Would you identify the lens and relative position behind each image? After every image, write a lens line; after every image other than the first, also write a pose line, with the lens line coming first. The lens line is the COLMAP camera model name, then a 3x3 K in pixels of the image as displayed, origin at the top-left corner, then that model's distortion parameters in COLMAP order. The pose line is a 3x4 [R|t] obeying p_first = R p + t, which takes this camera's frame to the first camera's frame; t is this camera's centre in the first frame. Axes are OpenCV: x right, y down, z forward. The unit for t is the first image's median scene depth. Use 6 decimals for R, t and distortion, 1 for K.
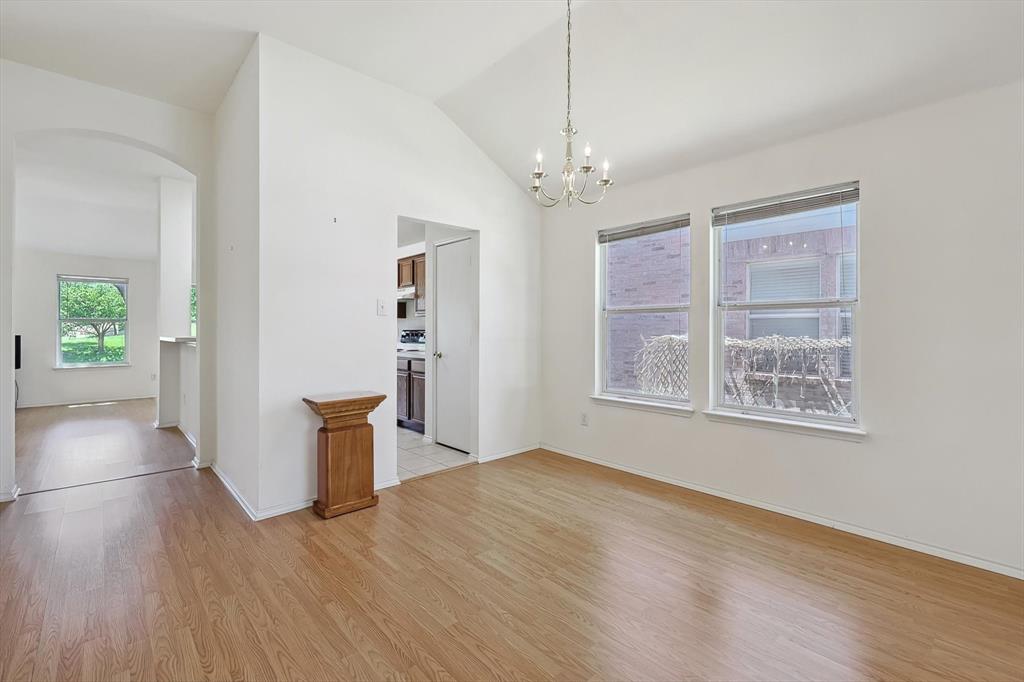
lens RADIAL K [[453.8, 0, 515.3], [0, 453.8, 330.8], [0, 0, 1]] dist [0.055488, -0.000014]
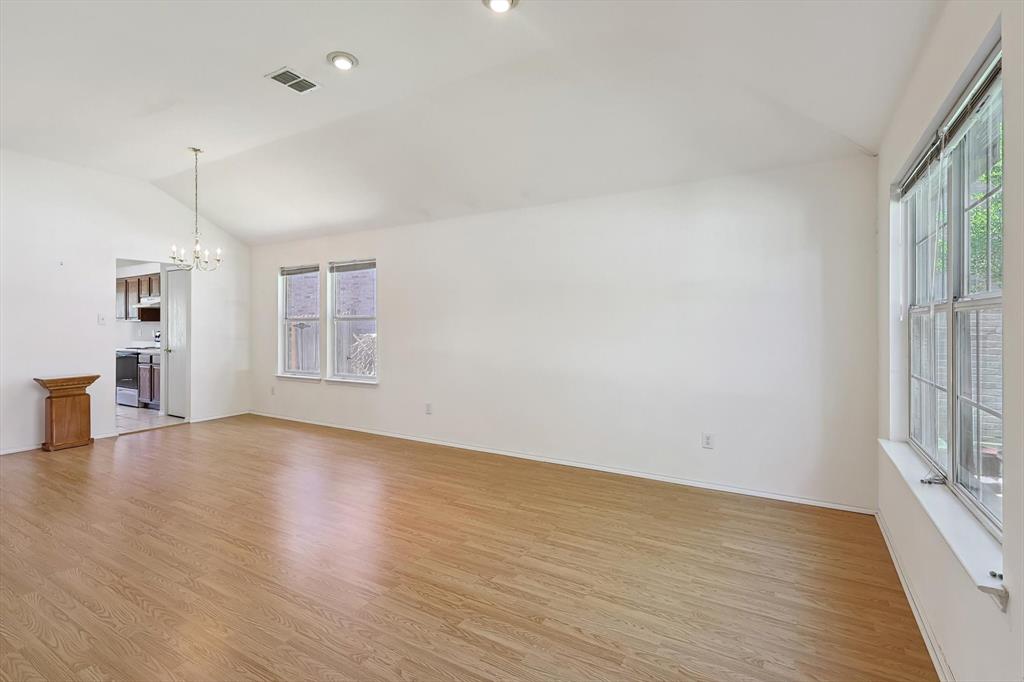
lens RADIAL K [[468.6, 0, 514.8], [0, 468.6, 325.6], [0, 0, 1]] dist [0.000202, 0.000316]
pose [[0.959873, -0.002048, 0.280428, 0.617972], [0.003675, 0.999979, -0.005276, -0.014764], [-0.280412, 0.006095, 0.959860, -0.920953]]
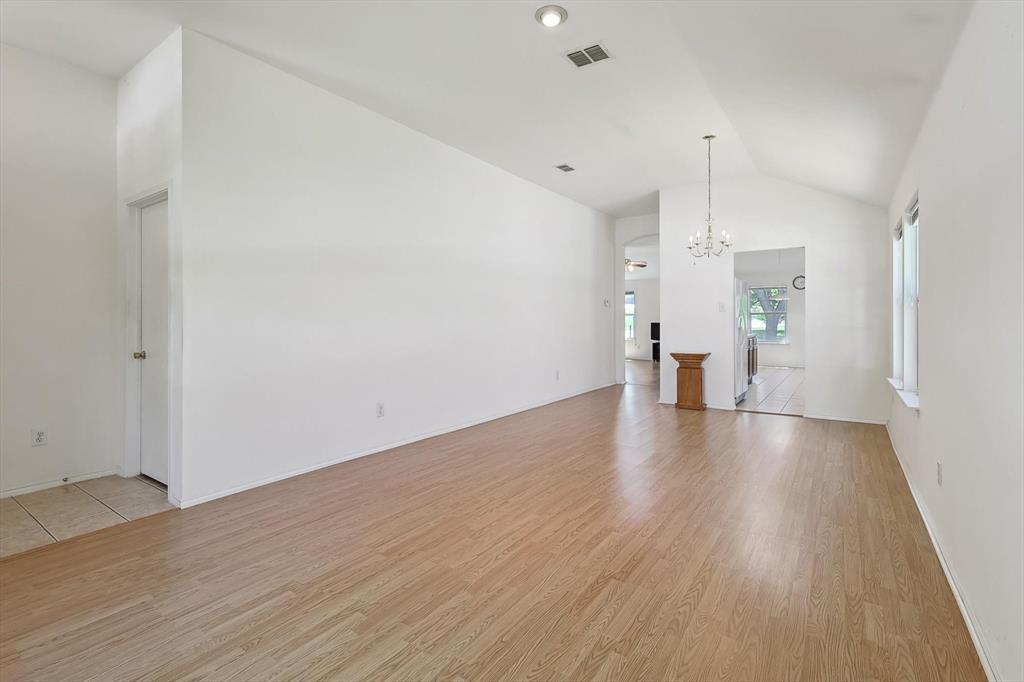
lens RADIAL K [[468.6, 0, 514.8], [0, 468.6, 325.6], [0, 0, 1]] dist [0.000202, 0.000316]
pose [[0.219270, 0.013615, -0.975569, 1.379136], [-0.004136, 0.999907, 0.013025, 0.003031], [0.975655, 0.001179, 0.219306, -0.172983]]
